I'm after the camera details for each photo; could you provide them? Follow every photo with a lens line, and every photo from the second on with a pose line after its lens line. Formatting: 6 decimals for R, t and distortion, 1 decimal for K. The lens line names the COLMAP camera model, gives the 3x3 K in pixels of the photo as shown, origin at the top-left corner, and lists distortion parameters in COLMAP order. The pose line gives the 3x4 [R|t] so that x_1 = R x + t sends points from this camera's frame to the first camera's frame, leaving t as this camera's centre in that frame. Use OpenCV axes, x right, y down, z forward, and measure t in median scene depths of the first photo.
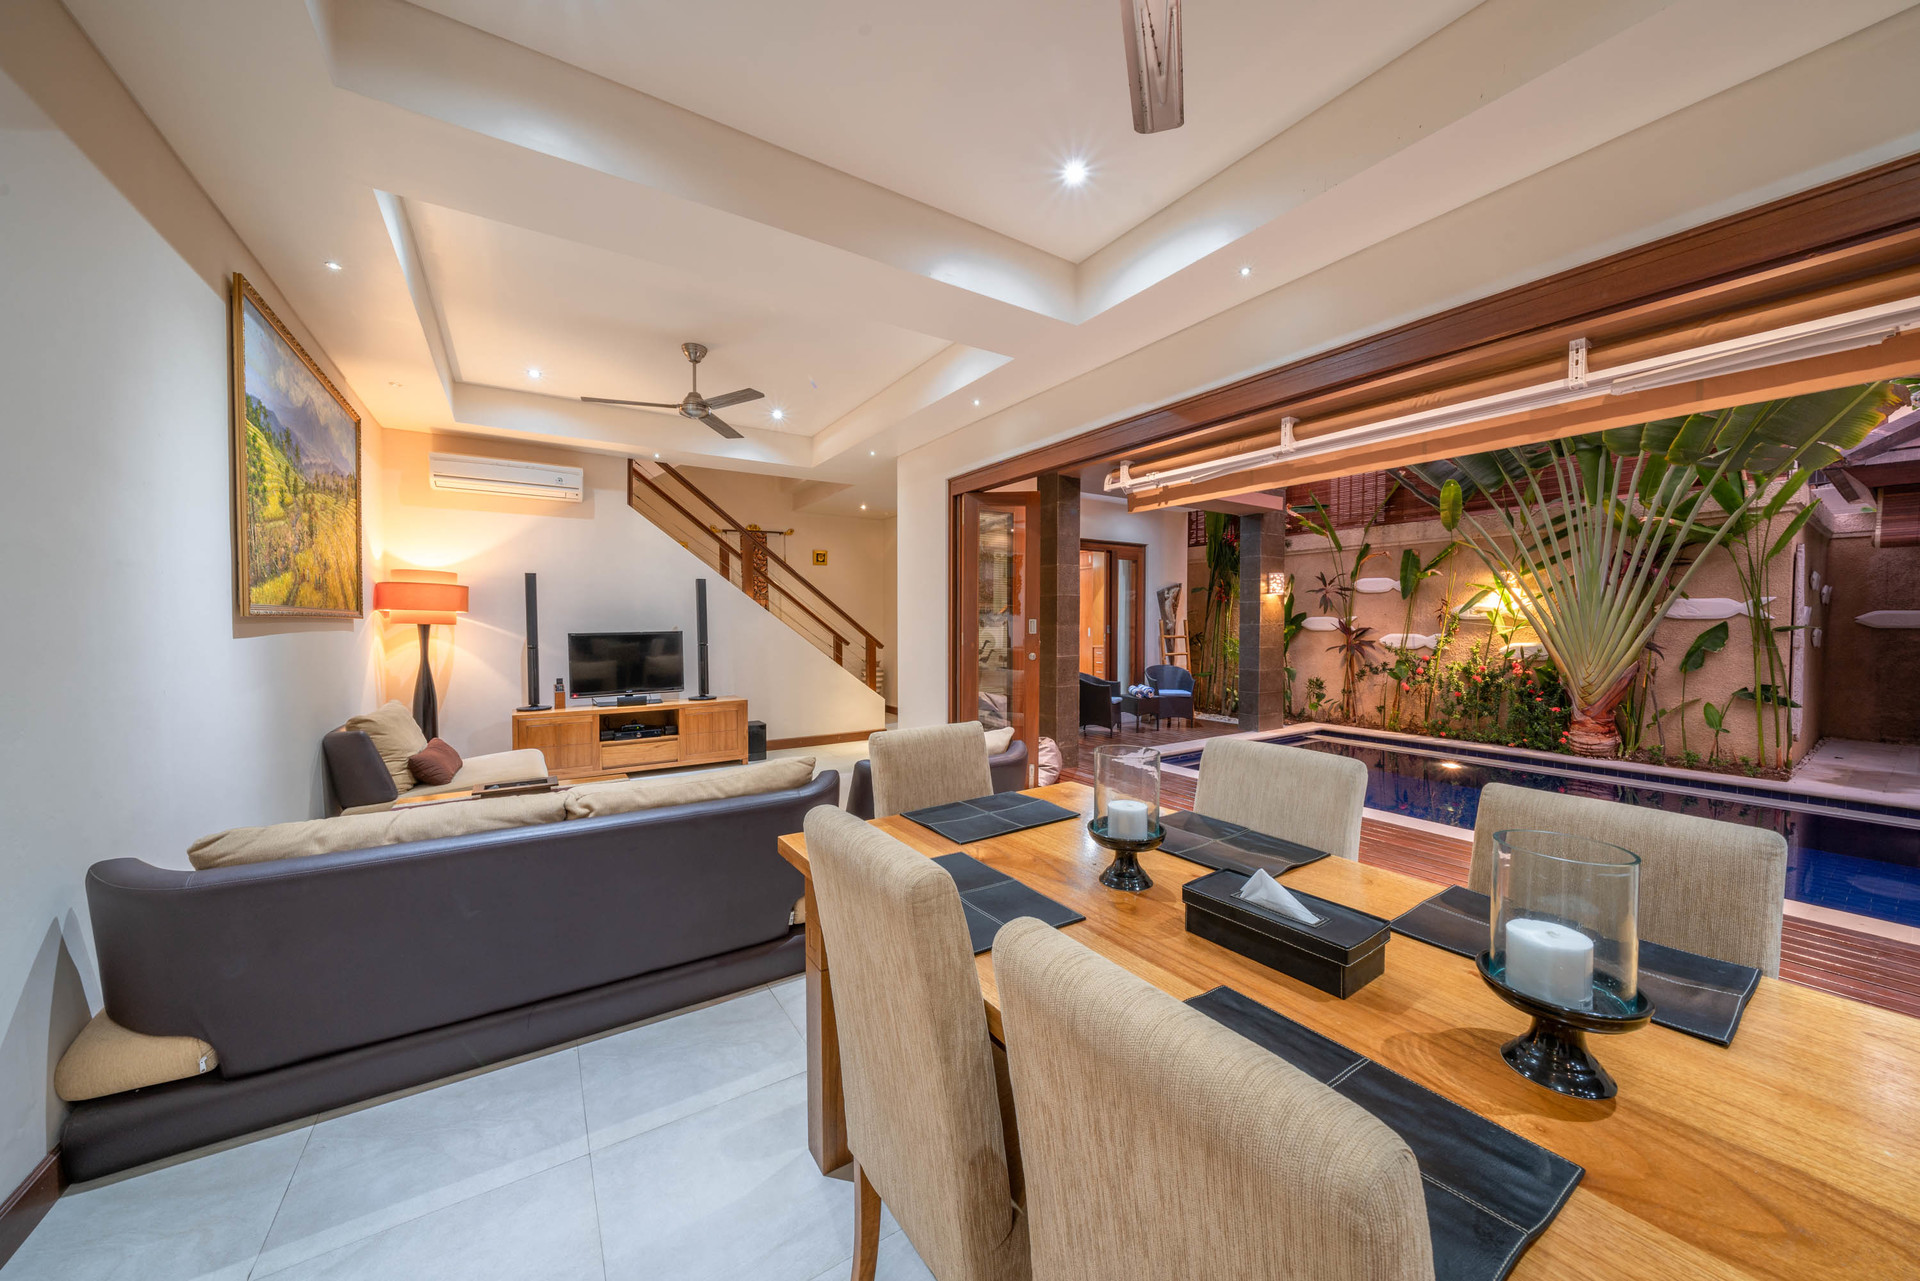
lens RADIAL K [[664.2, 0, 958.8], [0, 664.2, 638.7], [0, 0, 1]] dist [-0.008440, 0.000075]
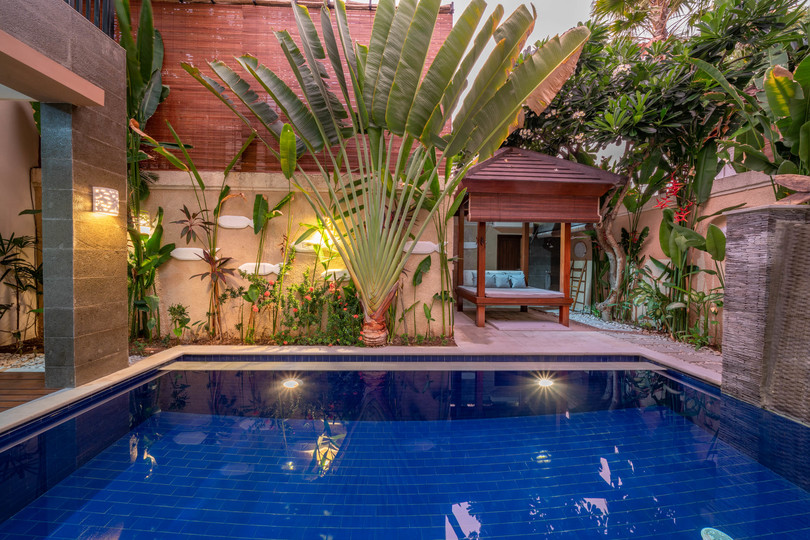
lens RADIAL K [[276.9, 0, 404.9], [0, 276.9, 269.3], [0, 0, 1]] dist [-0.008131, 0.000277]
pose [[0.522236, -0.011114, 0.852728, 0.409283], [0.009279, 0.999930, 0.007350, 0.003713], [-0.852750, 0.004074, 0.522303, 0.537878]]
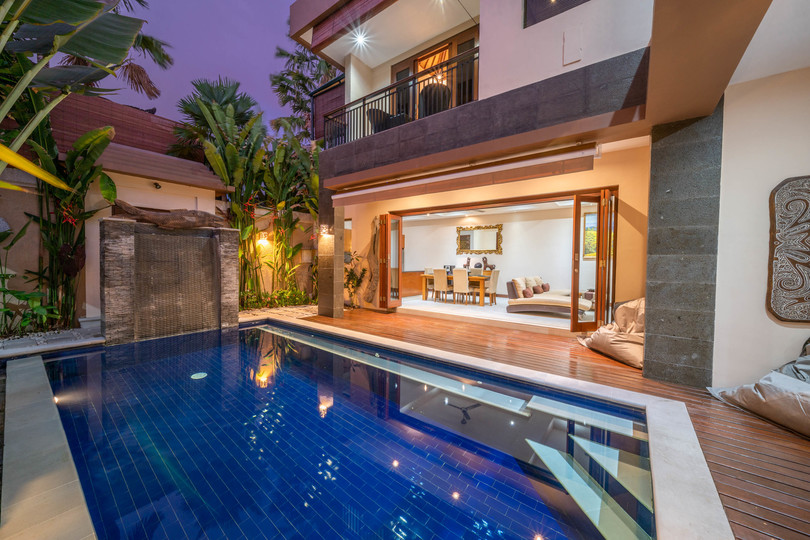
lens RADIAL K [[301.1, 0, 405.7], [0, 301.1, 268.8], [0, 0, 1]] dist [-0.008024, -0.000045]
pose [[-0.941367, -0.002193, -0.337378, 0.611639], [-0.020271, 0.998540, 0.050070, -0.009860], [0.336776, 0.053974, -0.940037, 1.098822]]
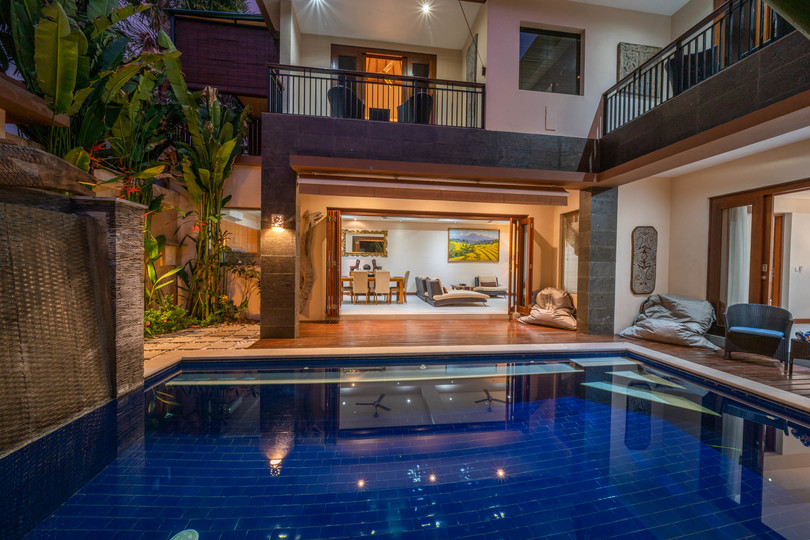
lens RADIAL K [[276.9, 0, 404.9], [0, 276.9, 269.3], [0, 0, 1]] dist [-0.008131, 0.000277]
pose [[-0.447740, 0.009679, -0.894112, 0.936518], [-0.037288, 0.998869, 0.029485, -0.000220], [0.893386, 0.046541, -0.446872, 0.718002]]
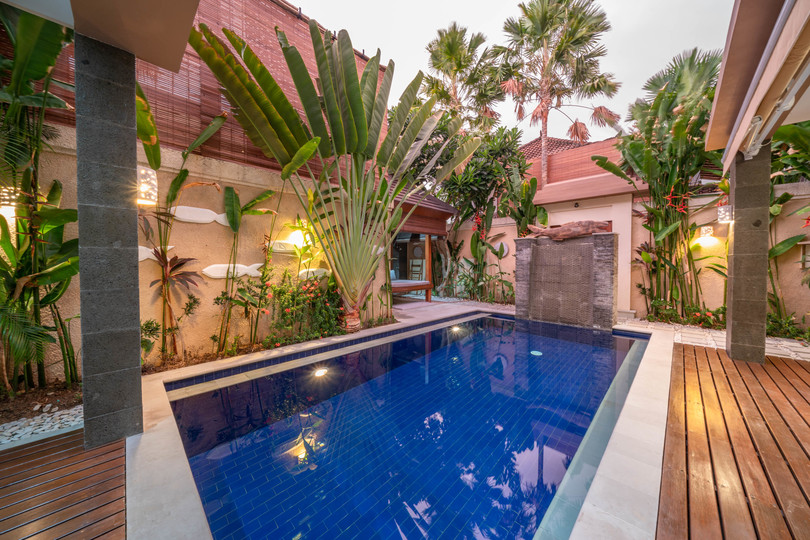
lens RADIAL K [[280.2, 0, 404.5], [0, 280.2, 269.2], [0, 0, 1]] dist [-0.008440, 0.000075]
pose [[-0.205992, -0.021008, 0.978328, 0.178313], [0.026017, 0.999299, 0.026936, -0.003965], [-0.978208, 0.031002, -0.205301, 0.878481]]
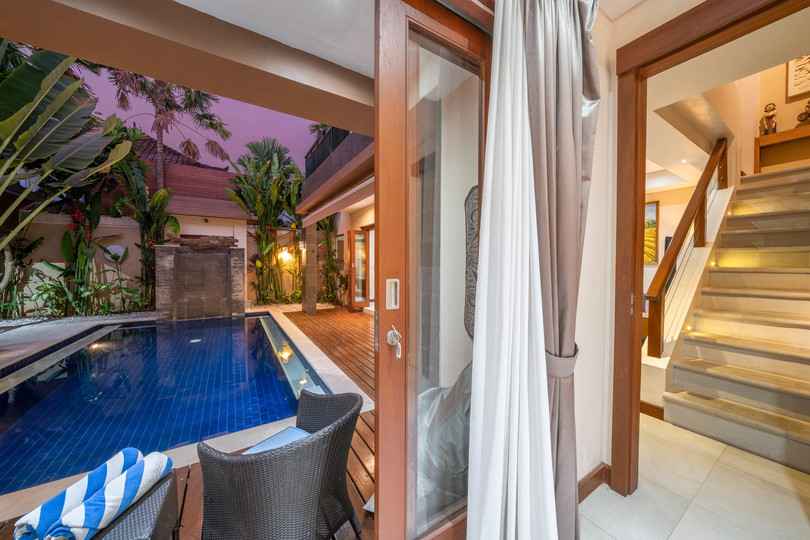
lens RADIAL K [[276.9, 0, 404.9], [0, 276.9, 269.3], [0, 0, 1]] dist [-0.008131, 0.000277]
pose [[-0.999796, -0.001974, 0.020111, 0.144255], [-0.001070, 0.998992, 0.044886, -0.030590], [-0.020179, 0.044855, -0.998790, 1.226064]]
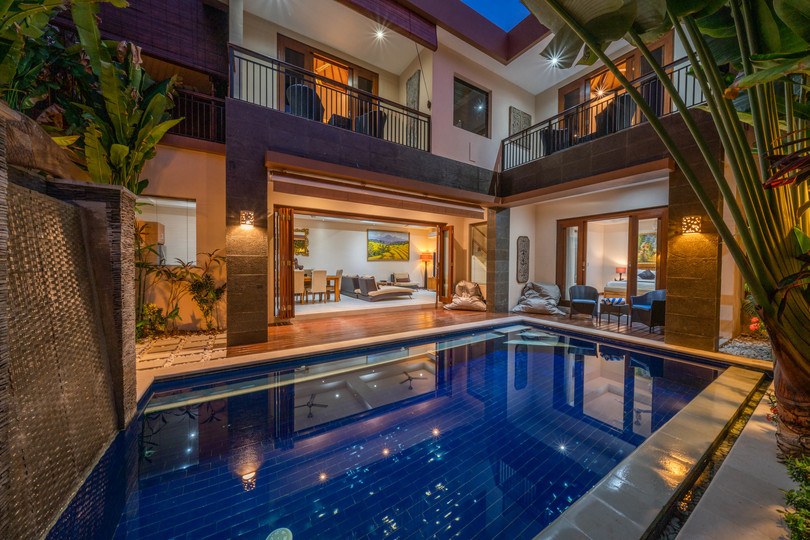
lens RADIAL K [[273.0, 0, 405.0], [0, 273.0, 270.0], [0, 0, 1]] dist [-0.006202, 0.000047]
pose [[-0.025904, 0.023124, -0.999397, 1.062059], [-0.032548, 0.999183, 0.023963, 0.003901], [0.999134, 0.033149, -0.025130, 0.540761]]
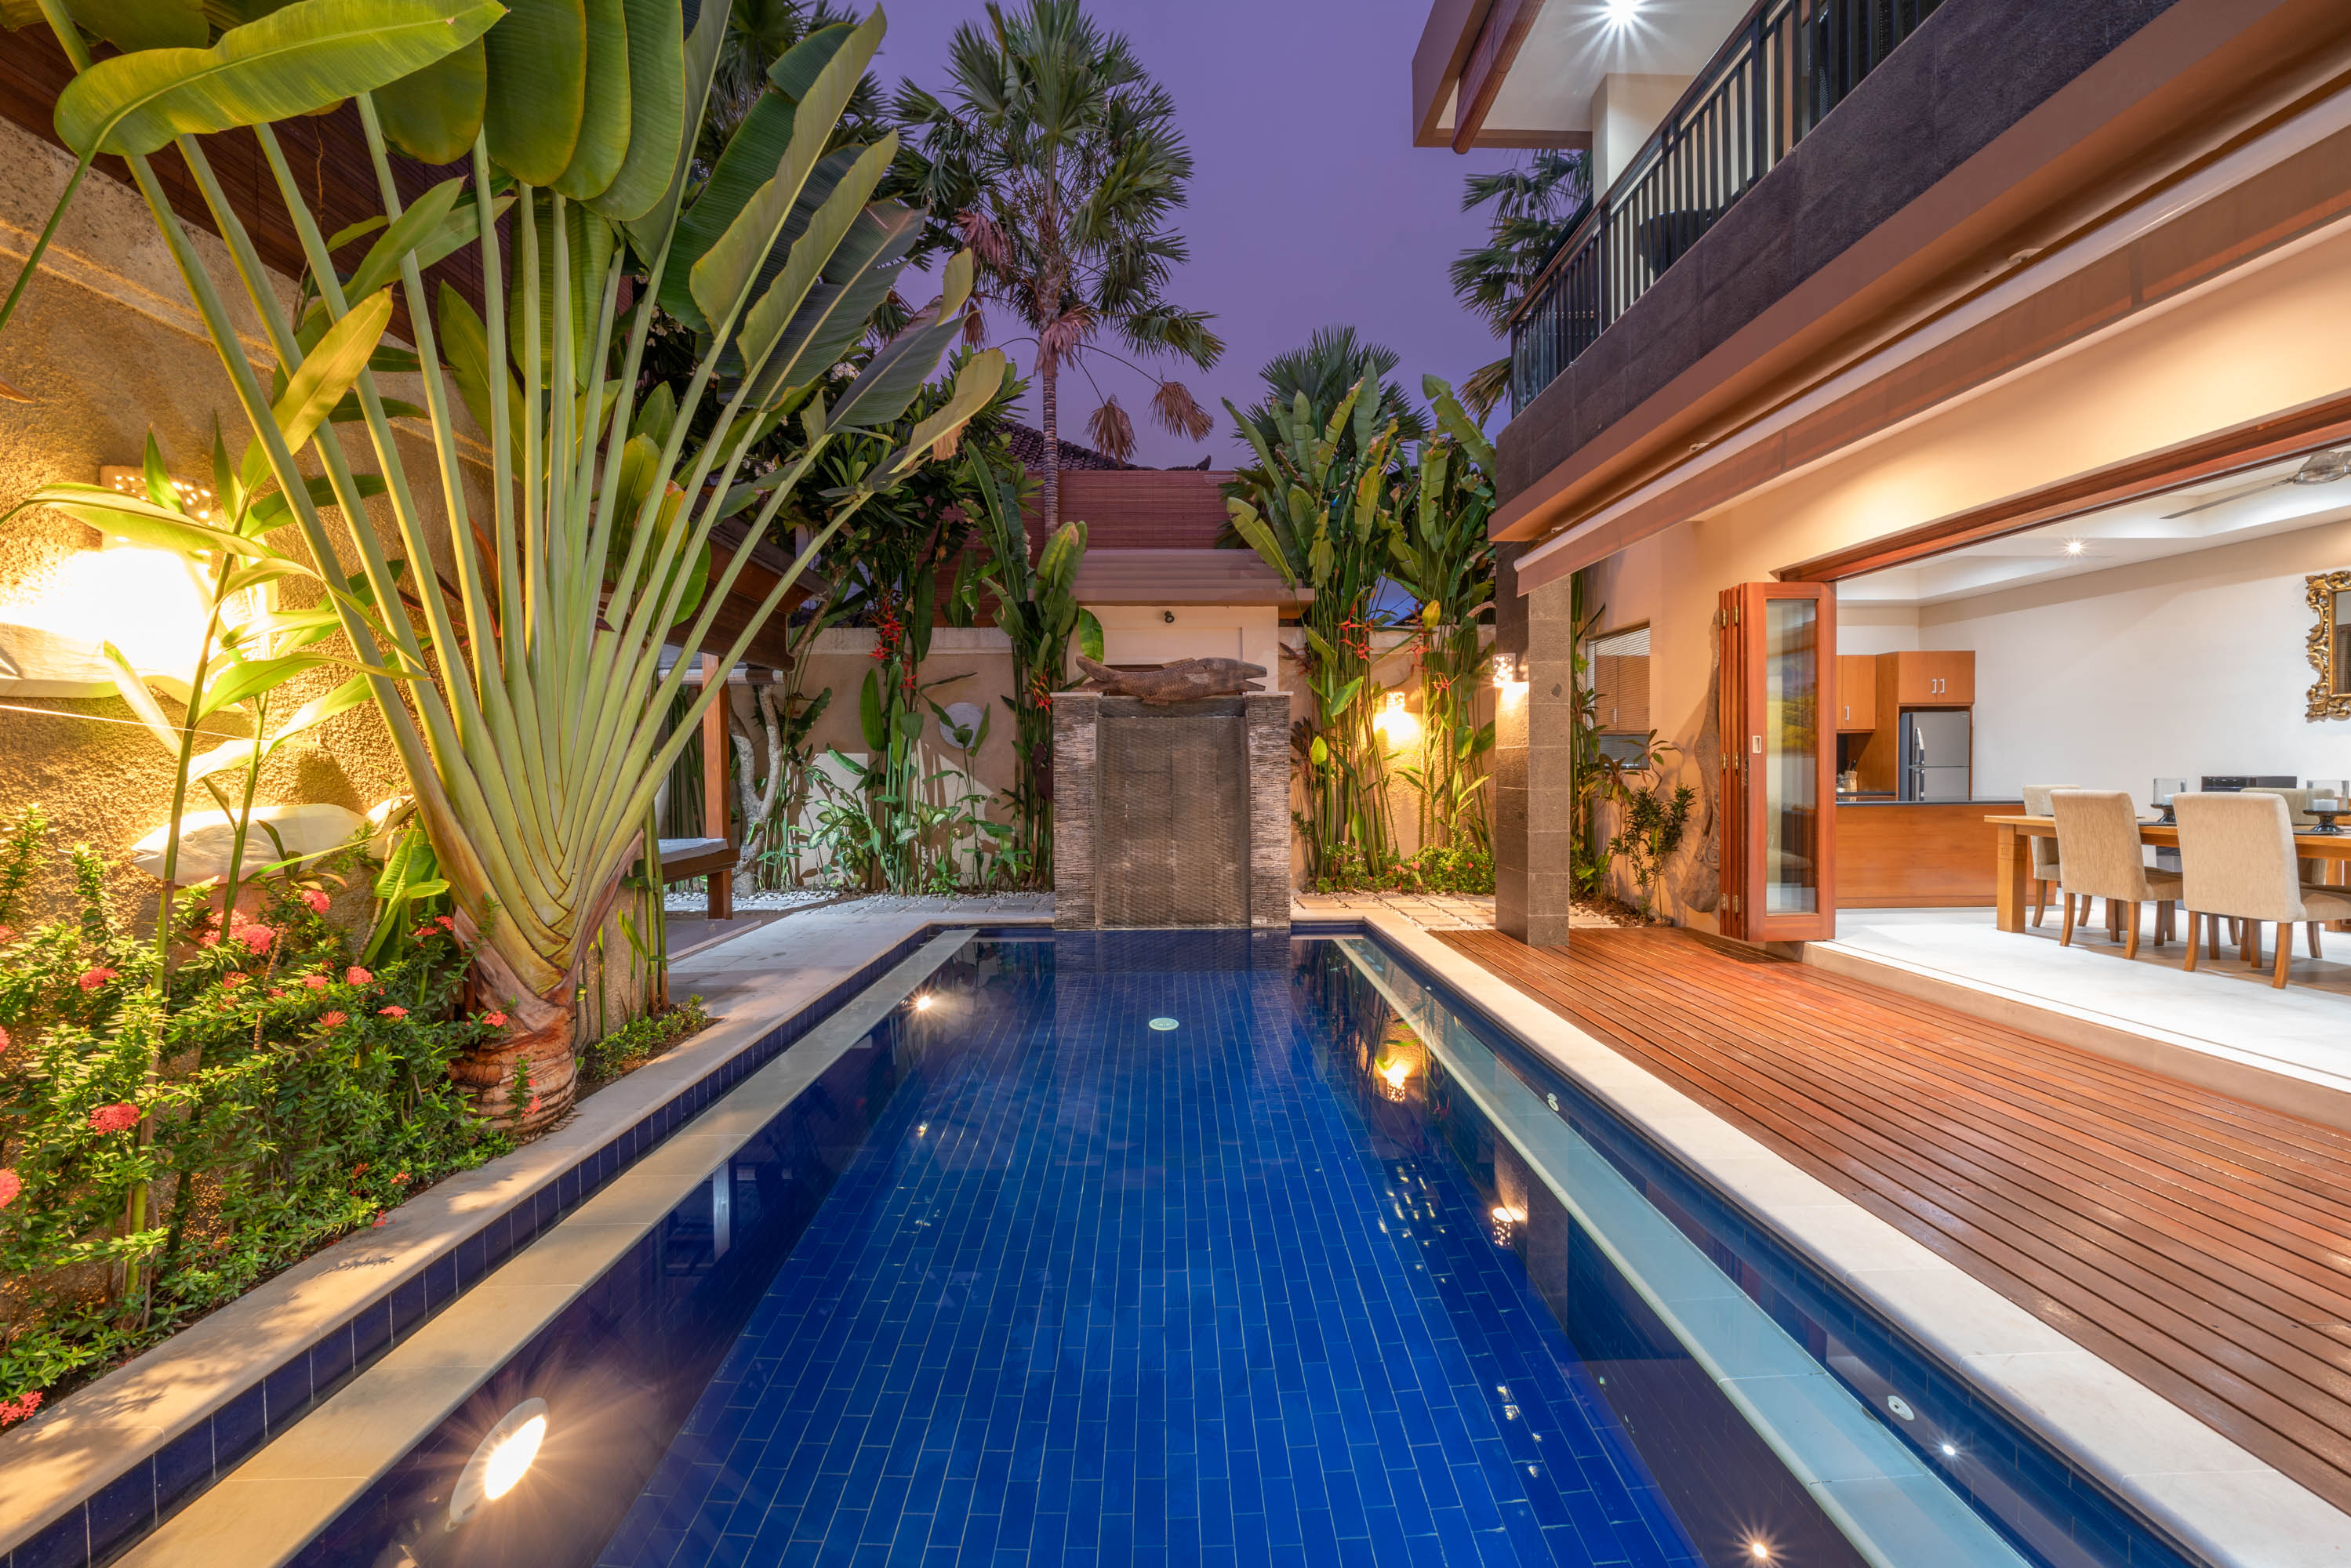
lens RADIAL K [[813.2, 0, 1174.1], [0, 813.2, 781.8], [0, 0, 1]] dist [-0.008440, 0.000075]
pose [[-0.845071, -0.003034, 0.534645, 0.399910], [0.022520, 0.998895, 0.041263, -0.007241], [-0.534179, 0.046910, -0.844069, 1.013373]]
